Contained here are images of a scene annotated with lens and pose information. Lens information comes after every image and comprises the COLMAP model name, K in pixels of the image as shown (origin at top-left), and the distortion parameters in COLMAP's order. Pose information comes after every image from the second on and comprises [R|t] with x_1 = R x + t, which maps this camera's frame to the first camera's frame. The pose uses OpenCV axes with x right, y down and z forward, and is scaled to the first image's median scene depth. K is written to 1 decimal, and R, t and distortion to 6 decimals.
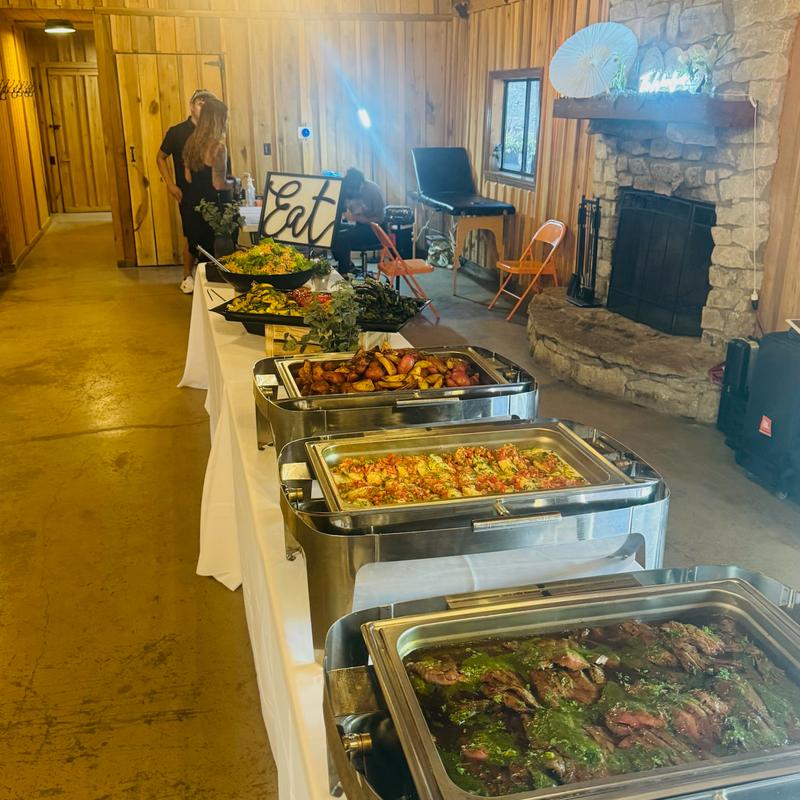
lens RADIAL K [[894.6, 0, 400.0], [0, 894.6, 400.0], [0, 0, 1]] dist [0.091096, -0.028520]
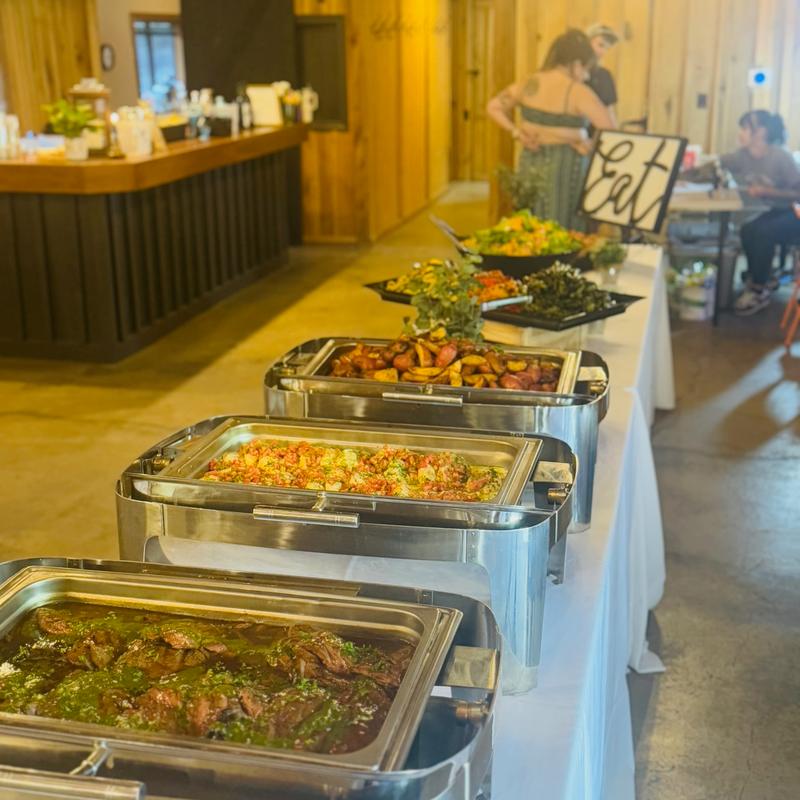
lens RADIAL K [[1269.4, 0, 400.0], [0, 1269.4, 400.0], [0, 0, 1]] dist [0.096047, -0.014726]
pose [[0.890912, 0.121599, -0.437595, 0.208634], [-0.140428, 0.990032, -0.010791, 0.007475], [0.431921, 0.071064, 0.899107, -0.017499]]
